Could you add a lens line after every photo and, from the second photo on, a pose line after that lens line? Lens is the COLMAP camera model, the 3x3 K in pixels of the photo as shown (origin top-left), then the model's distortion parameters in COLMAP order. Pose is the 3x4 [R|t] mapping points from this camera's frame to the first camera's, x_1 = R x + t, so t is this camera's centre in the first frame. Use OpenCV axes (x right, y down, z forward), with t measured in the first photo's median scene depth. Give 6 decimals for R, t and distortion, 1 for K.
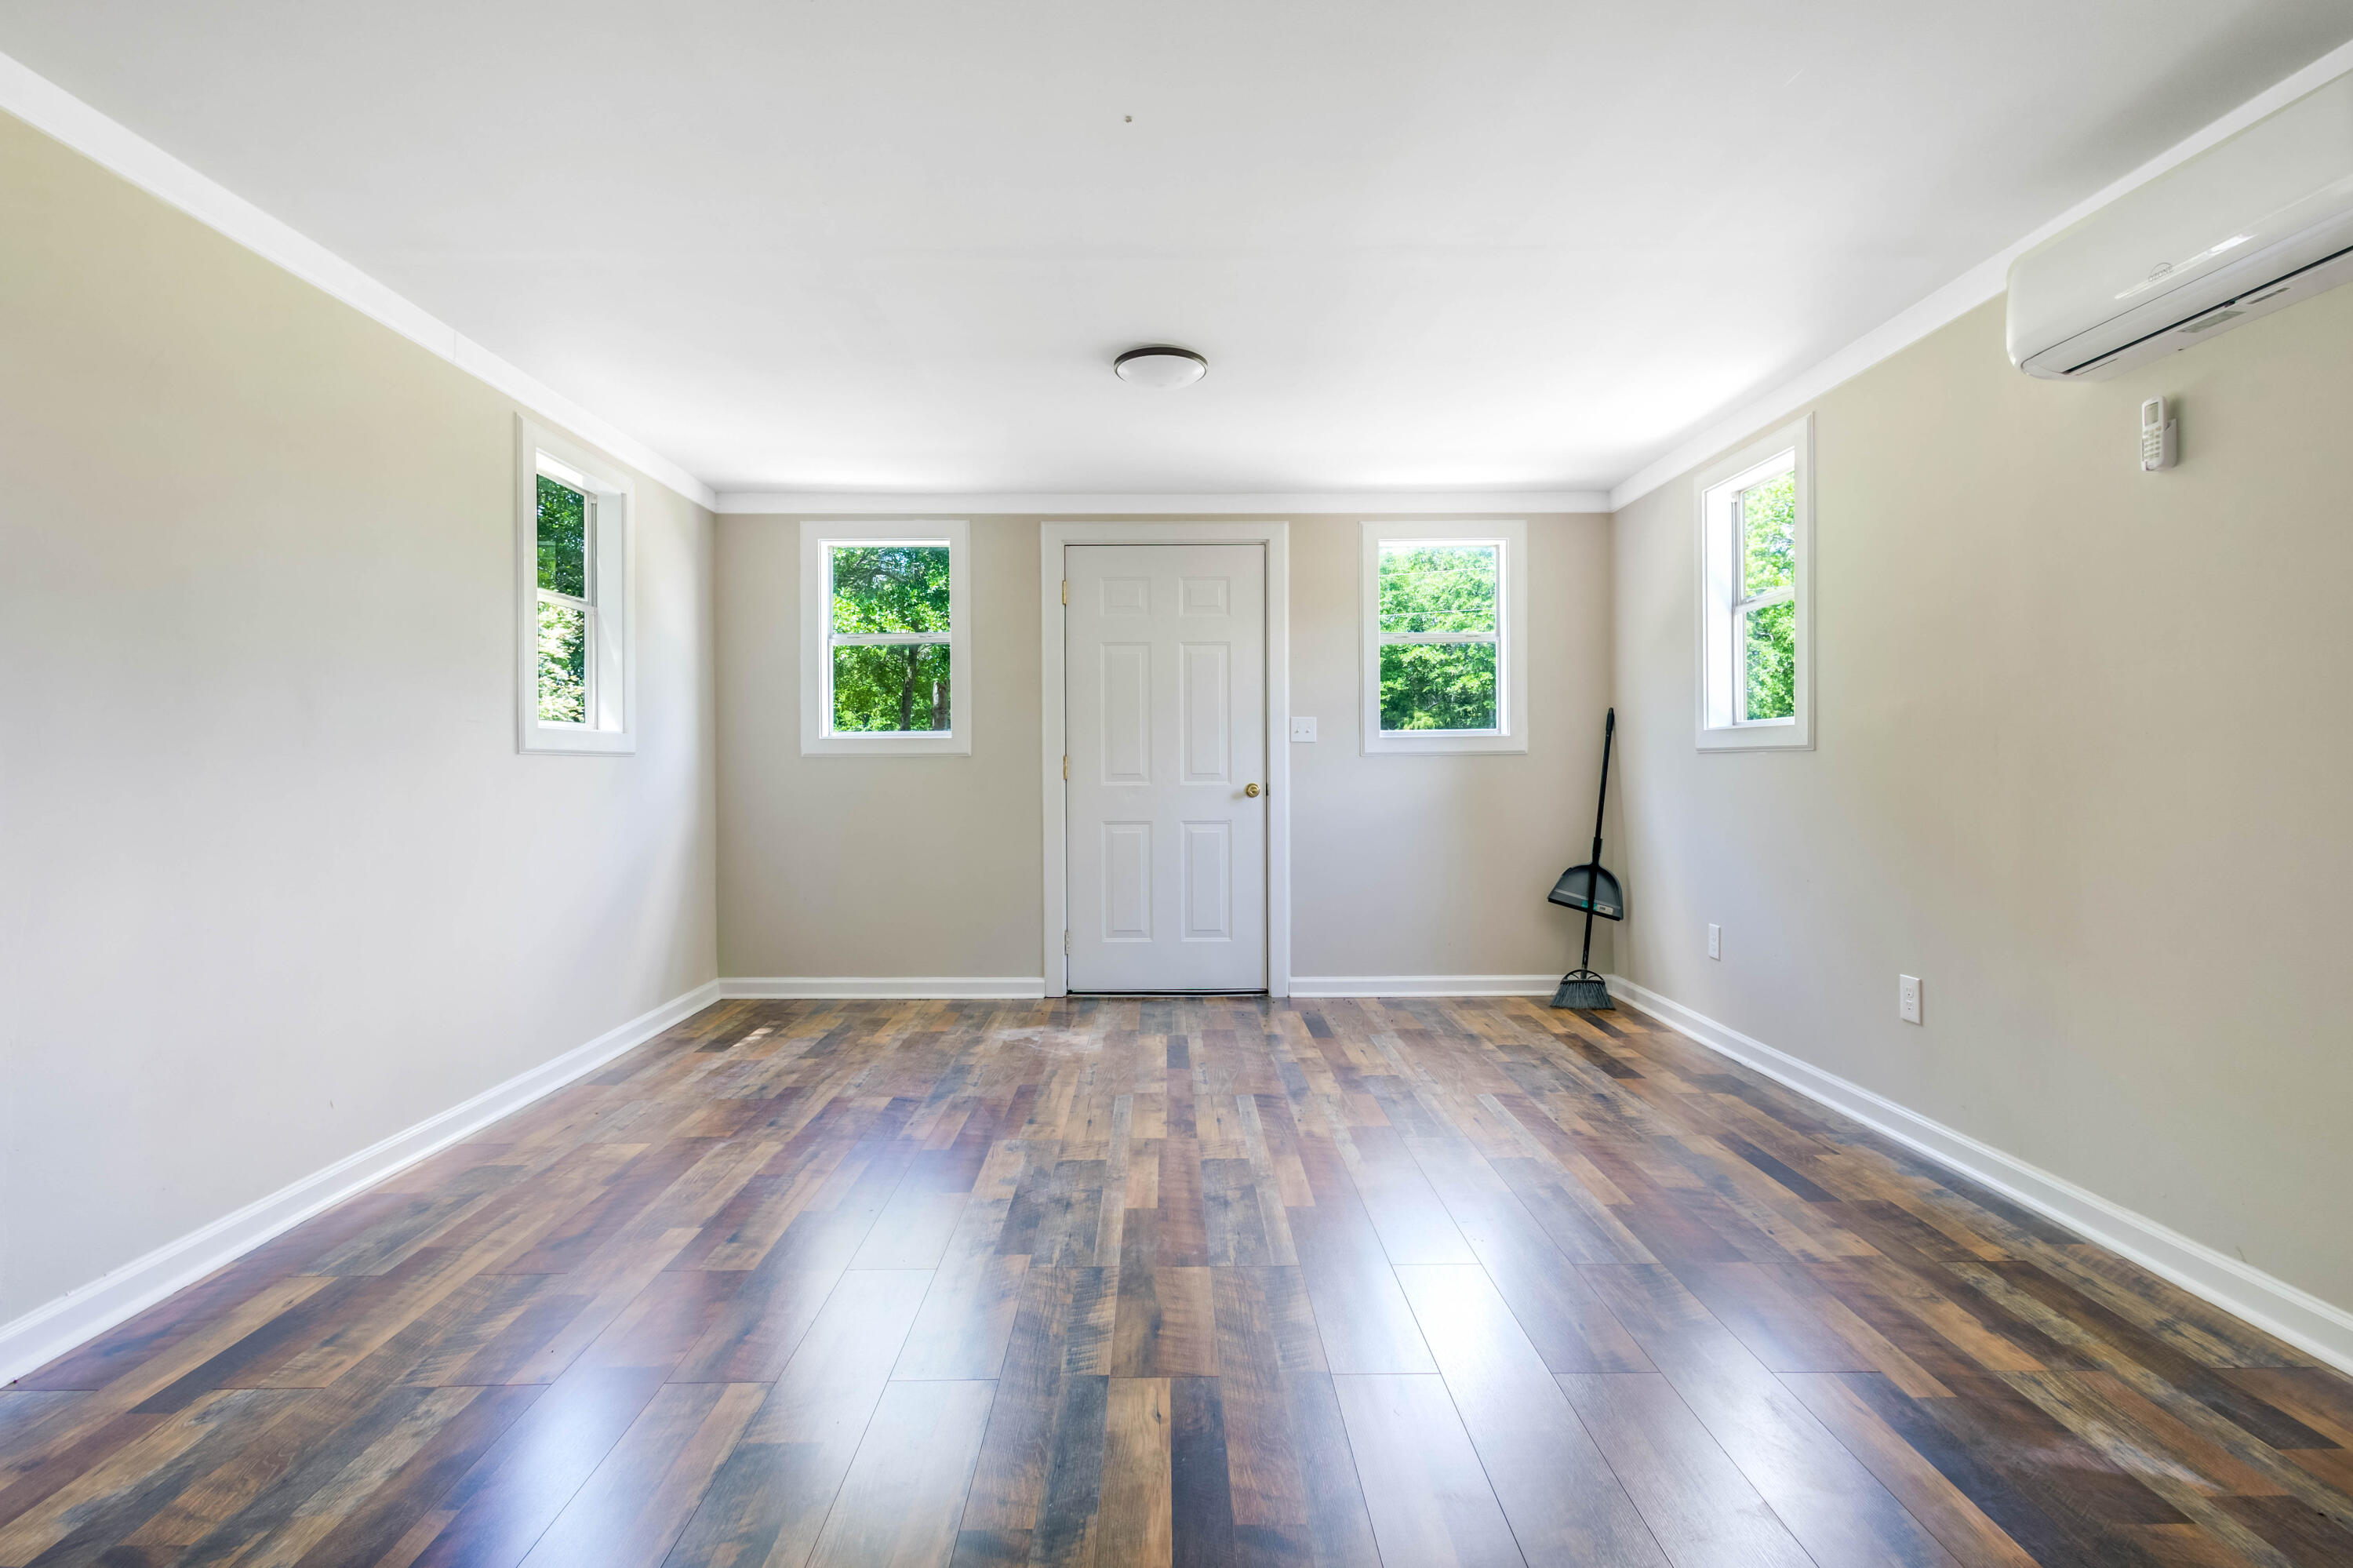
lens RADIAL K [[1114.9, 0, 1155.4], [0, 1114.9, 772.4], [0, 0, 1]] dist [-0.044548, -0.000749]
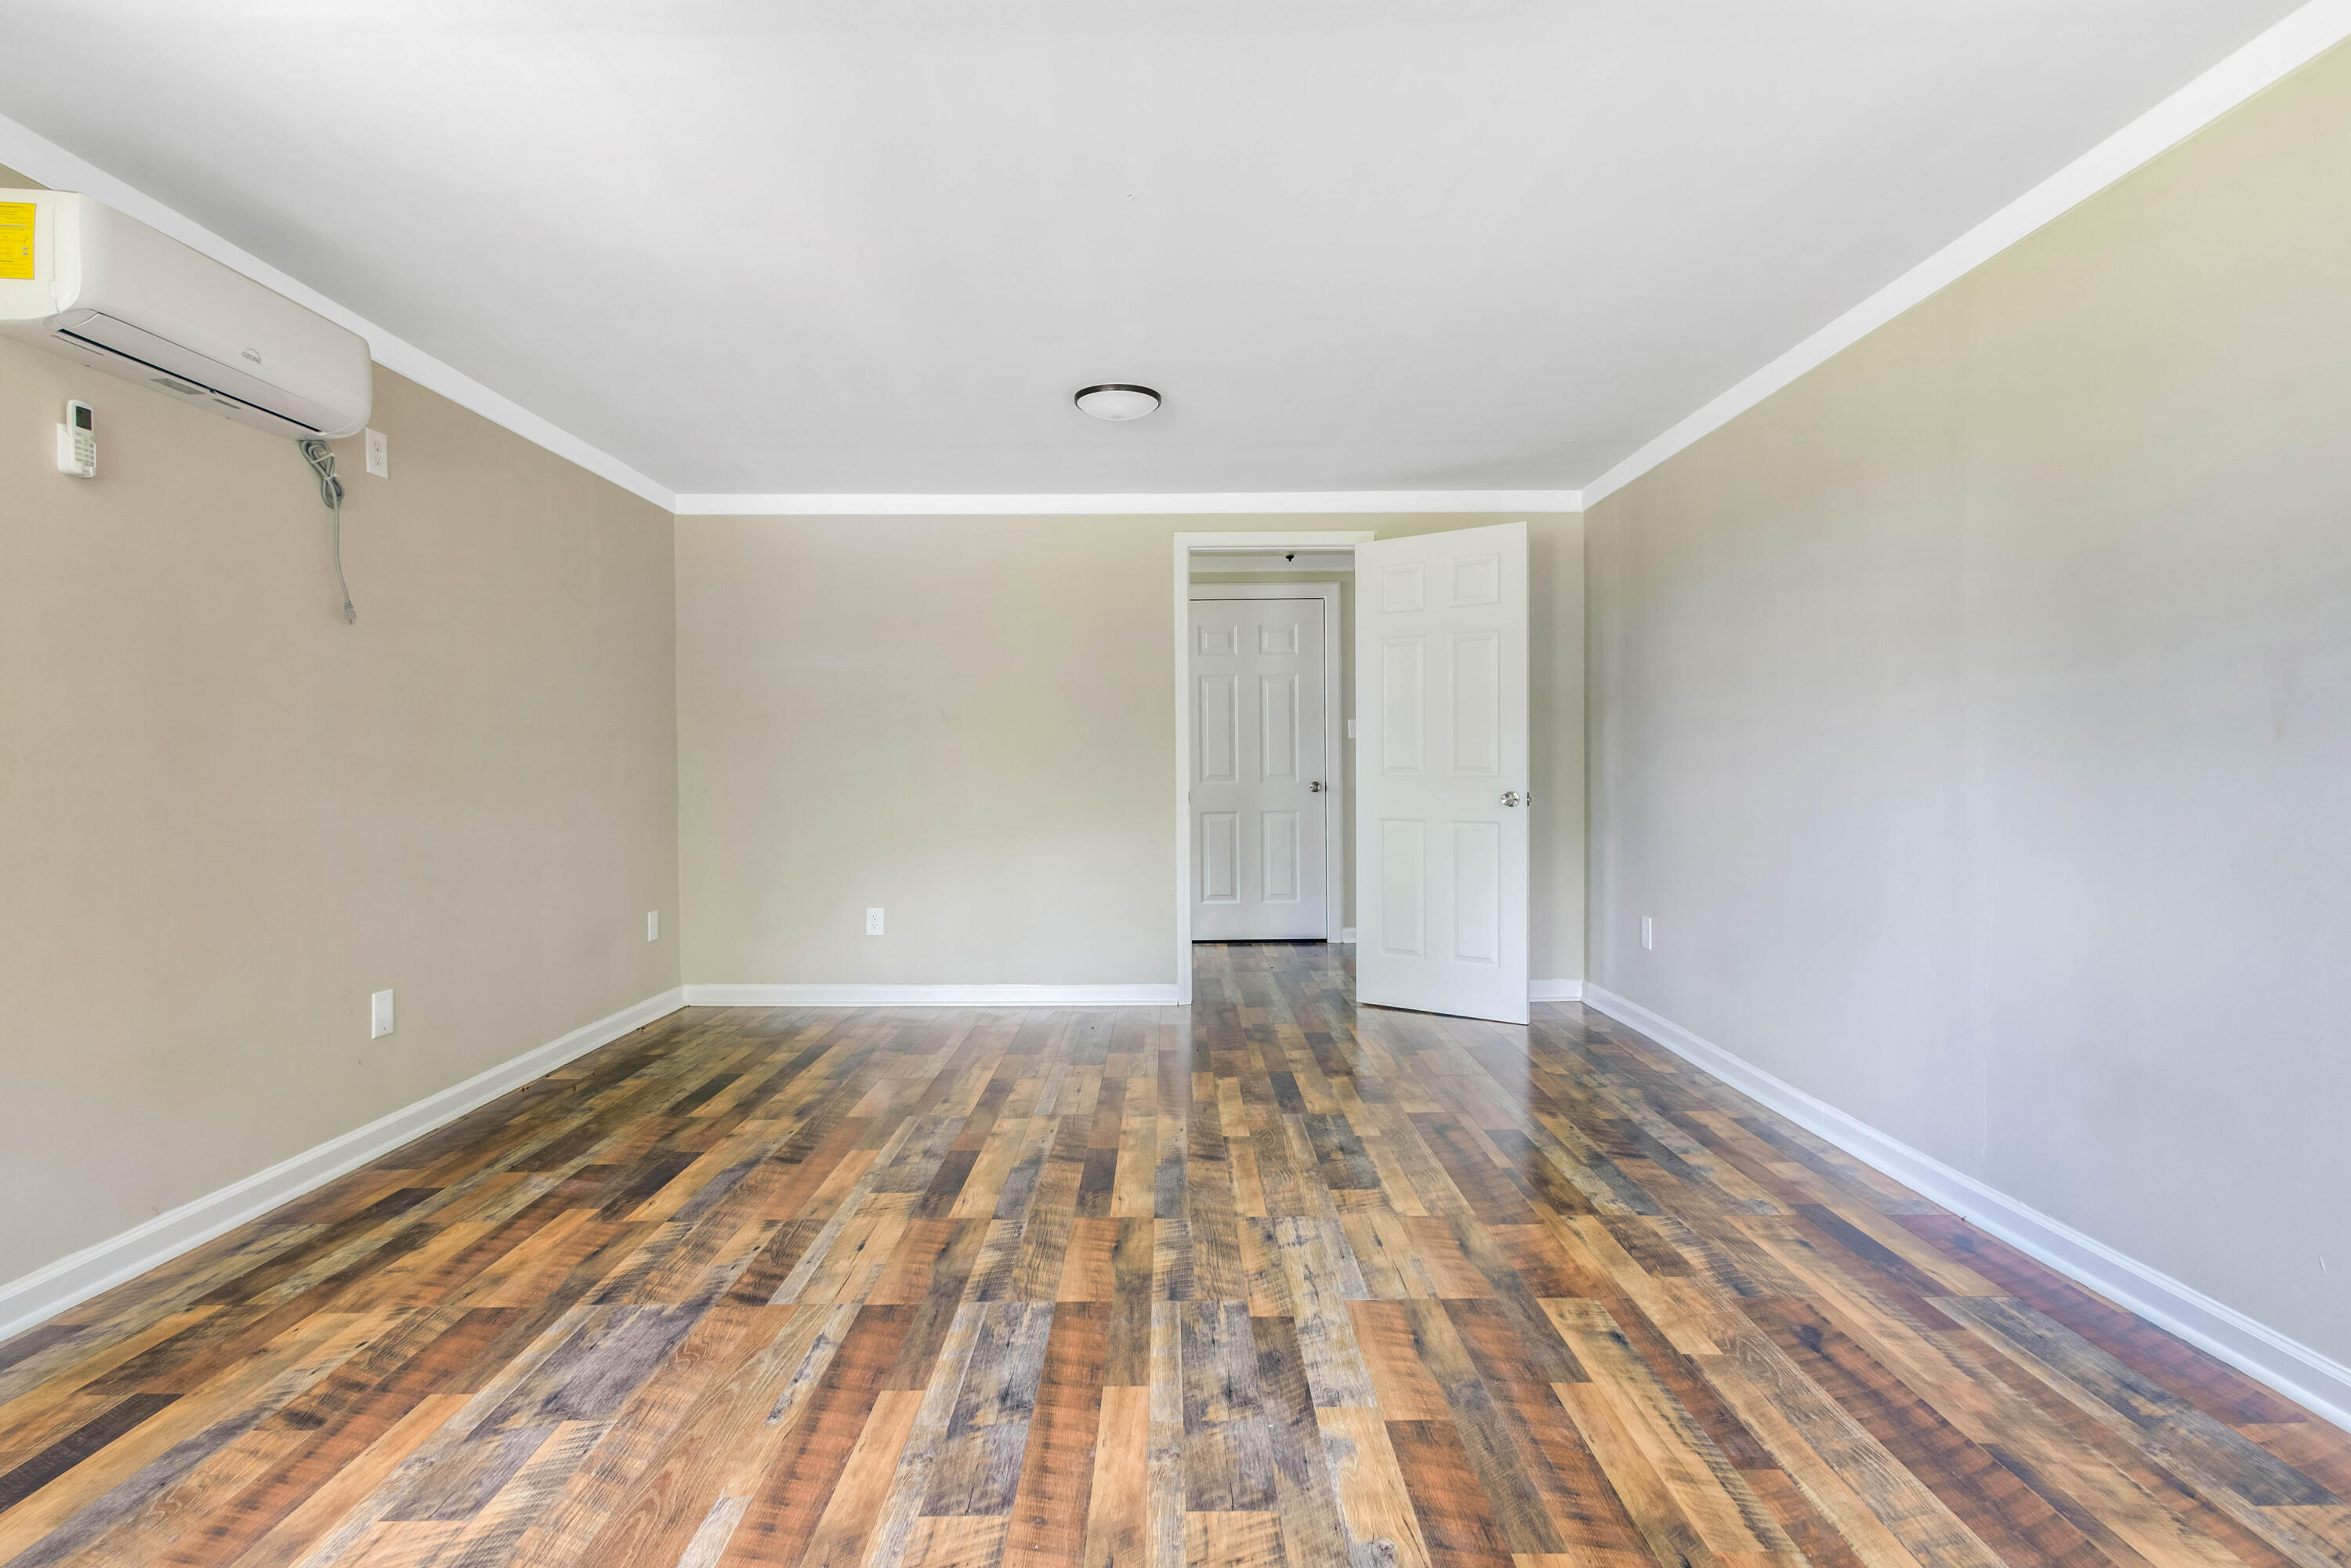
lens RADIAL K [[1134.4, 0, 1180.5], [0, 1134.4, 776.0], [0, 0, 1]] dist [0.007952, -0.002693]
pose [[-0.999809, 0.006931, -0.018288, -0.041996], [0.006613, 0.999827, 0.017364, -0.018899], [0.018406, 0.017240, -0.999682, 1.930888]]
